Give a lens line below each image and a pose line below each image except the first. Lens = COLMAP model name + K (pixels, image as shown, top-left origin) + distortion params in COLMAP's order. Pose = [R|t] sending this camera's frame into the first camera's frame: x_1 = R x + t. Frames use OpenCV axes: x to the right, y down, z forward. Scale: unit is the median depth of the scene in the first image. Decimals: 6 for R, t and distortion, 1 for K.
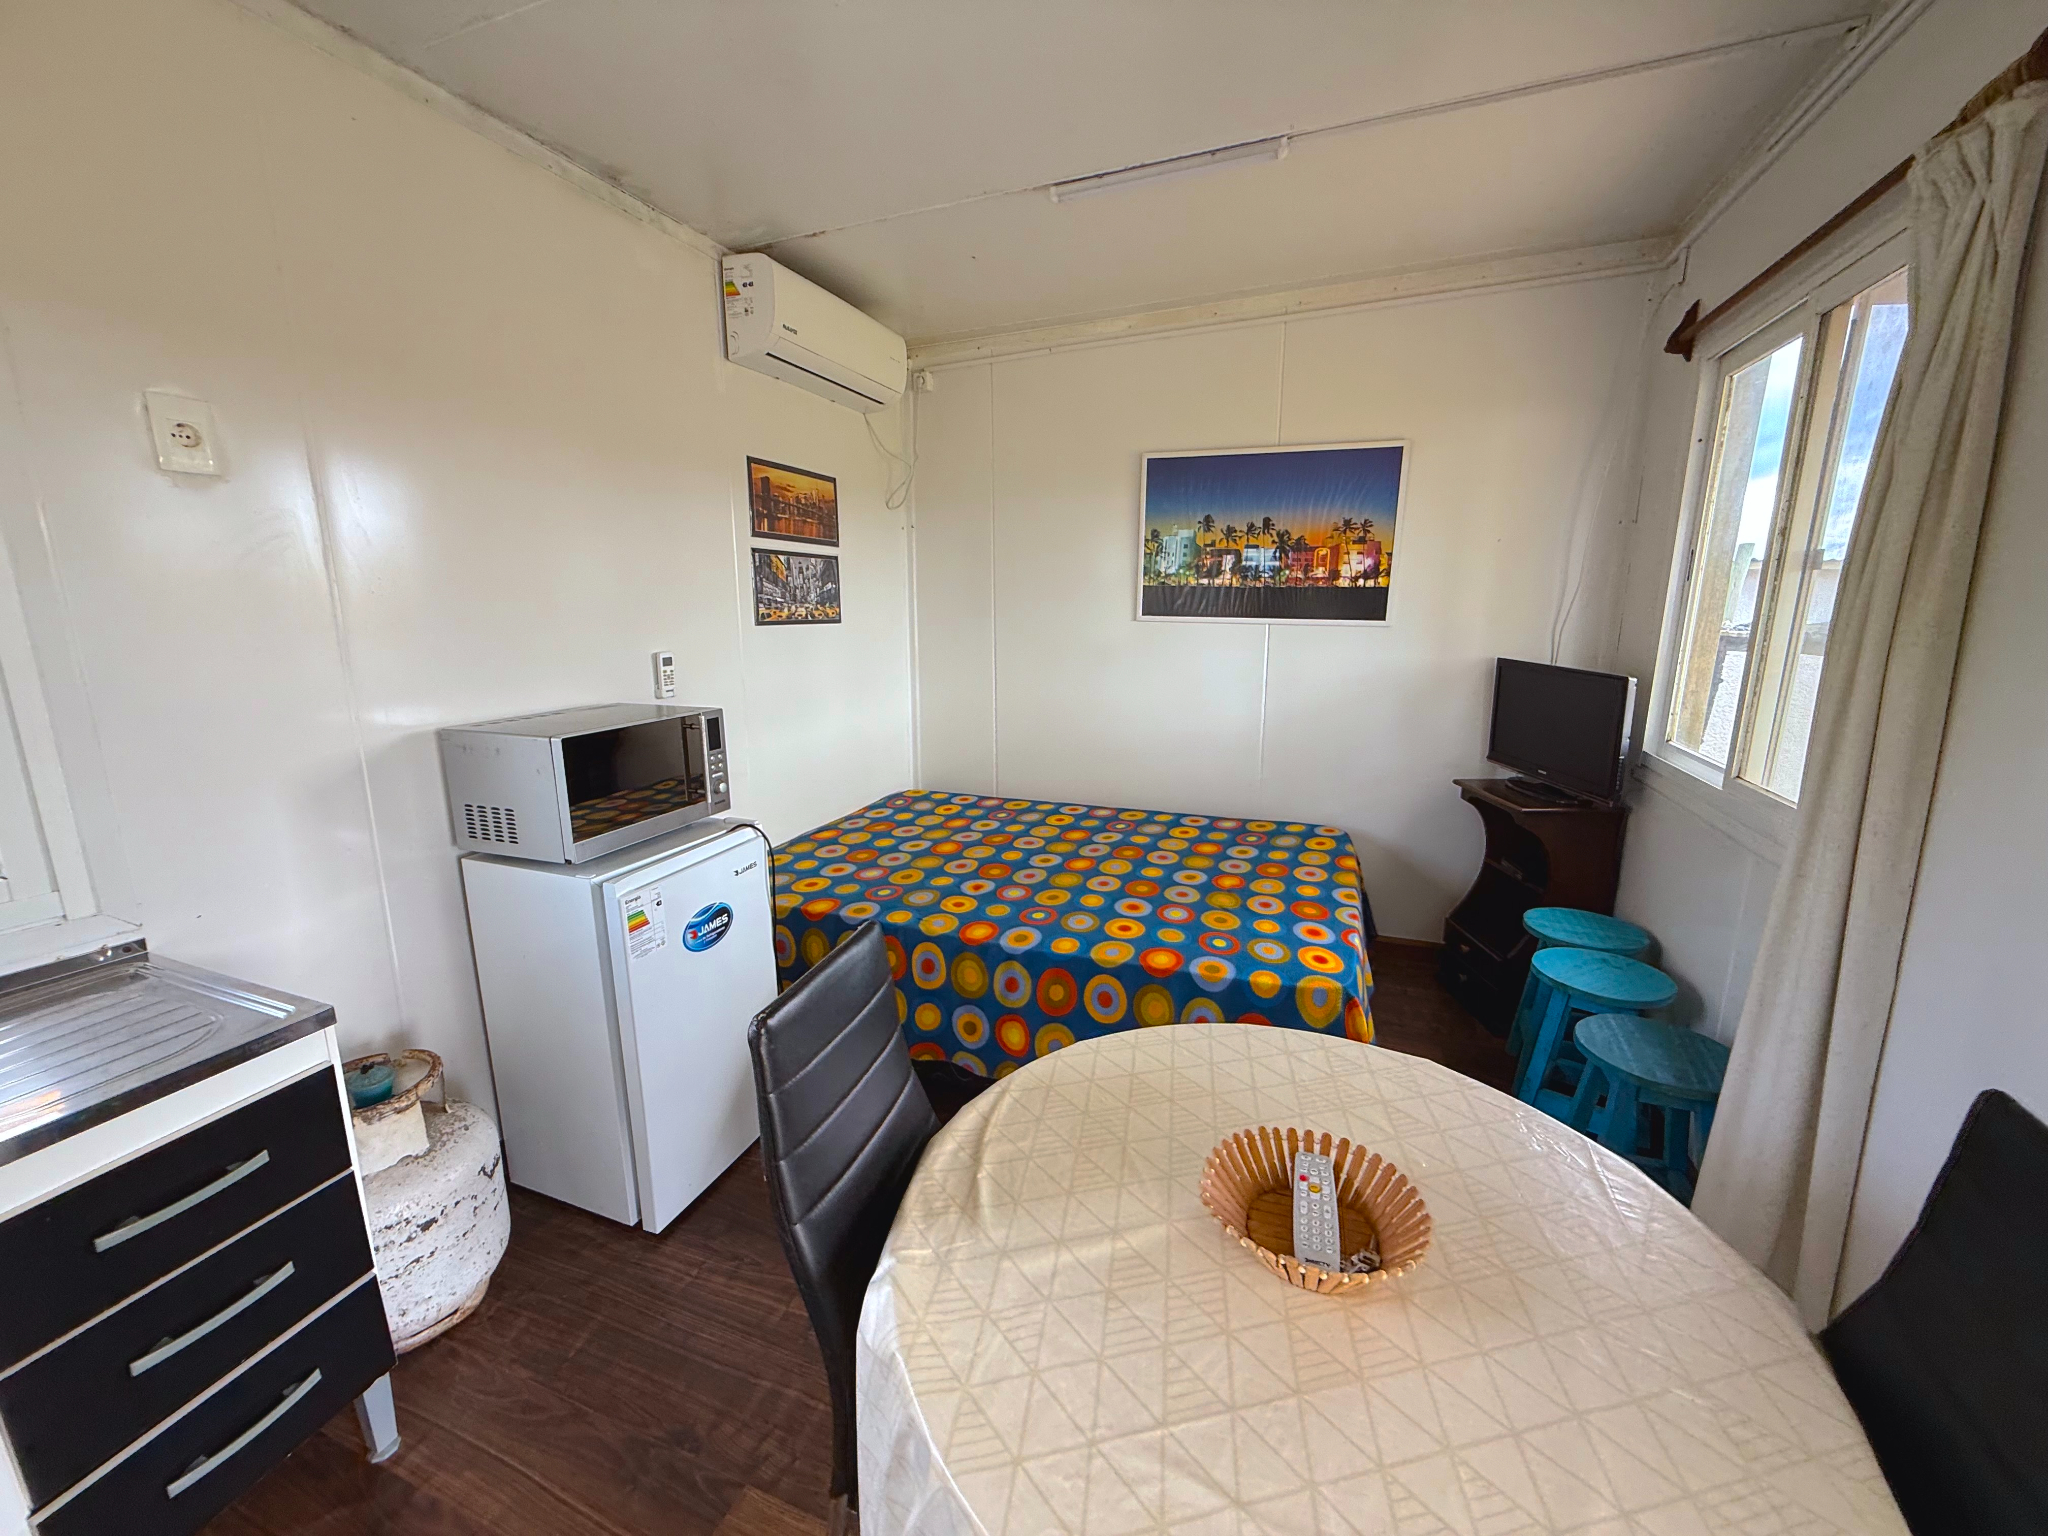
lens RADIAL K [[814.0, 0, 1020.3], [0, 814.0, 766.0], [0, 0, 1]] dist [-0.000040, -0.000066]
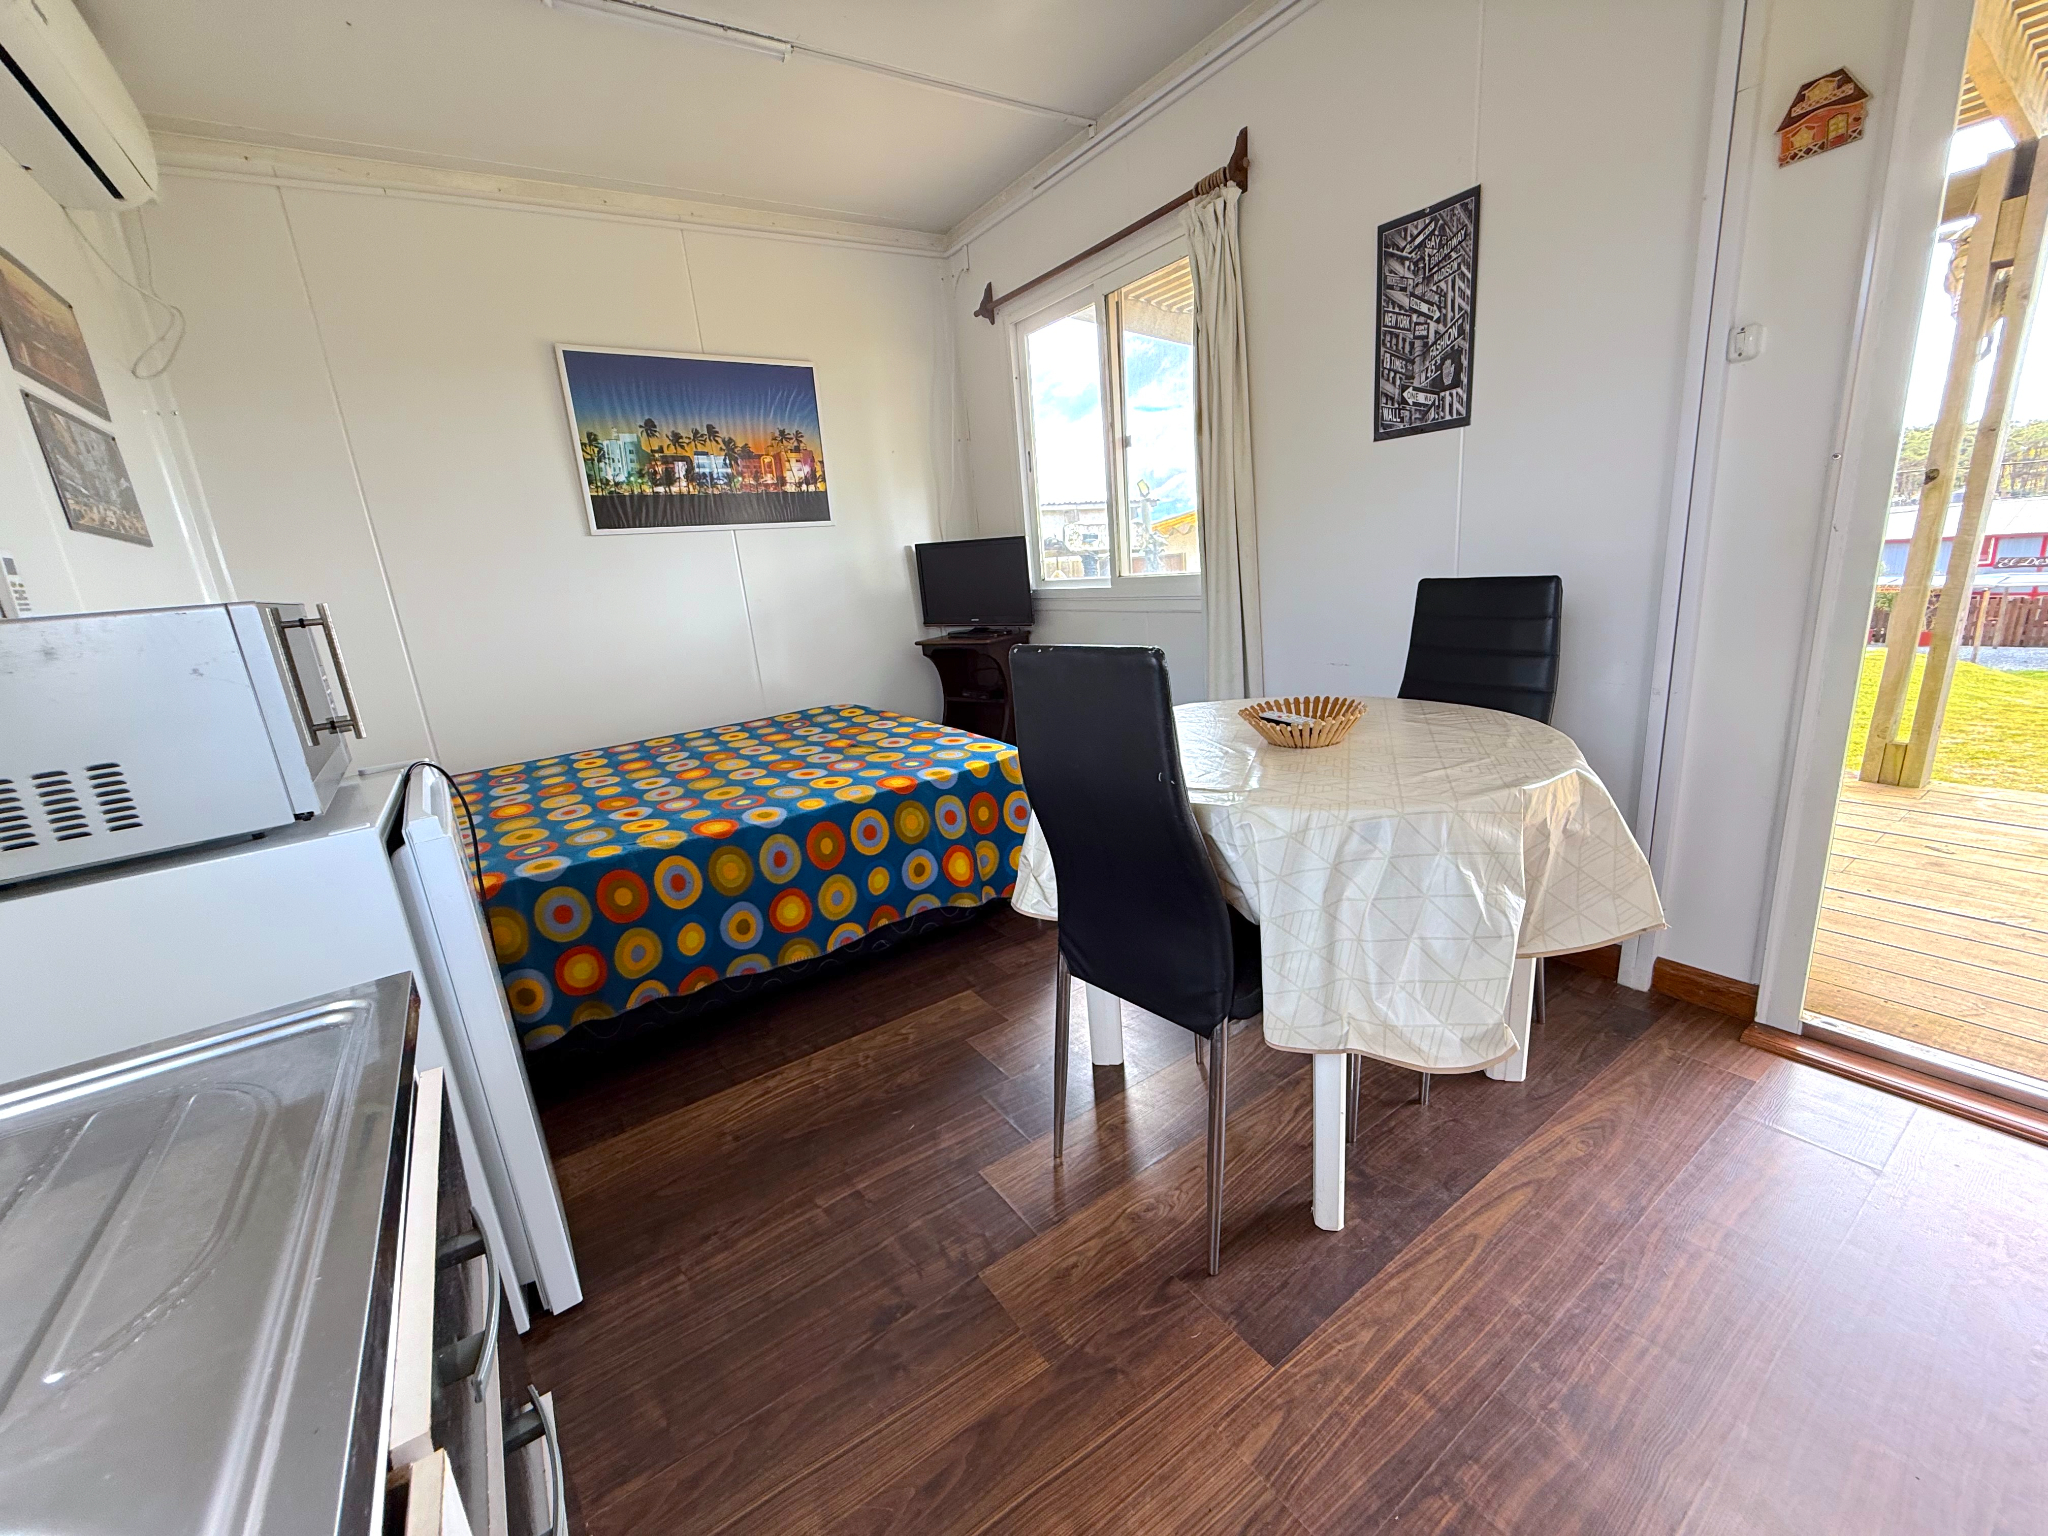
lens RADIAL K [[814.0, 0, 1019.4], [0, 814.0, 767.8], [0, 0, 1]] dist [-0.000040, -0.000066]
pose [[0.563316, -0.252373, 0.786755, -0.495179], [0.248129, 0.959929, 0.130263, 0.093298], [-0.788103, 0.121838, 0.603364, 0.152686]]
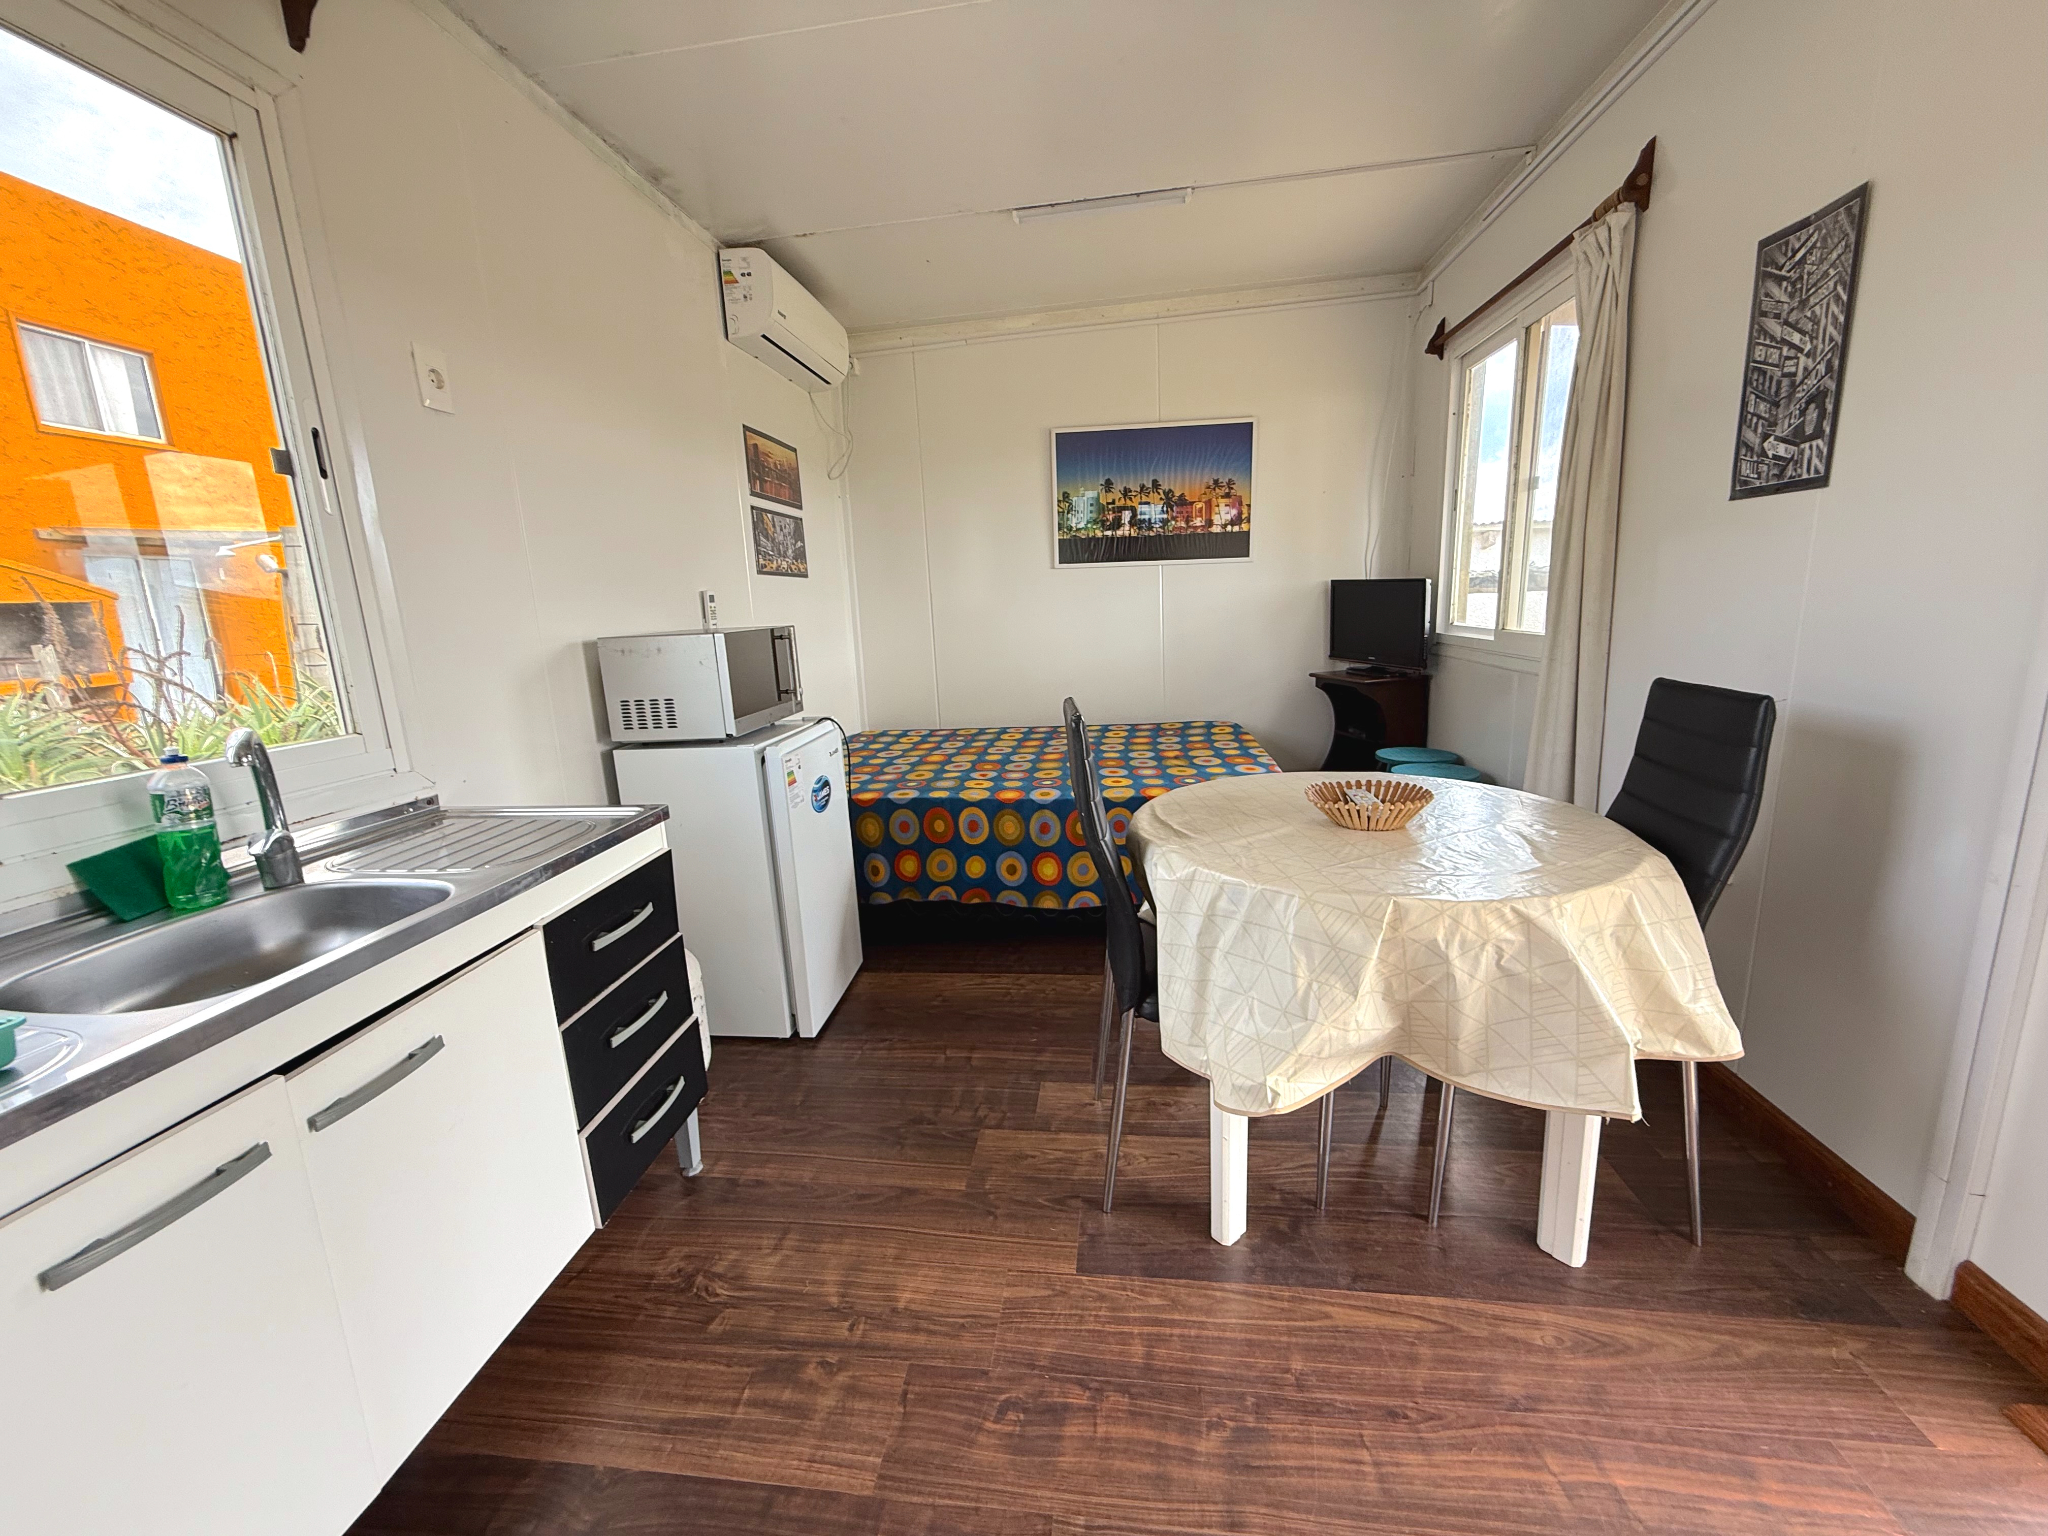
lens RADIAL K [[814.0, 0, 1020.3], [0, 814.0, 767.1], [0, 0, 1]] dist [-0.000040, -0.000066]
pose [[0.968523, -0.091112, 0.231650, -0.287133], [0.091791, 0.995747, 0.007871, 0.134963], [-0.231382, 0.013640, 0.972767, -0.210751]]
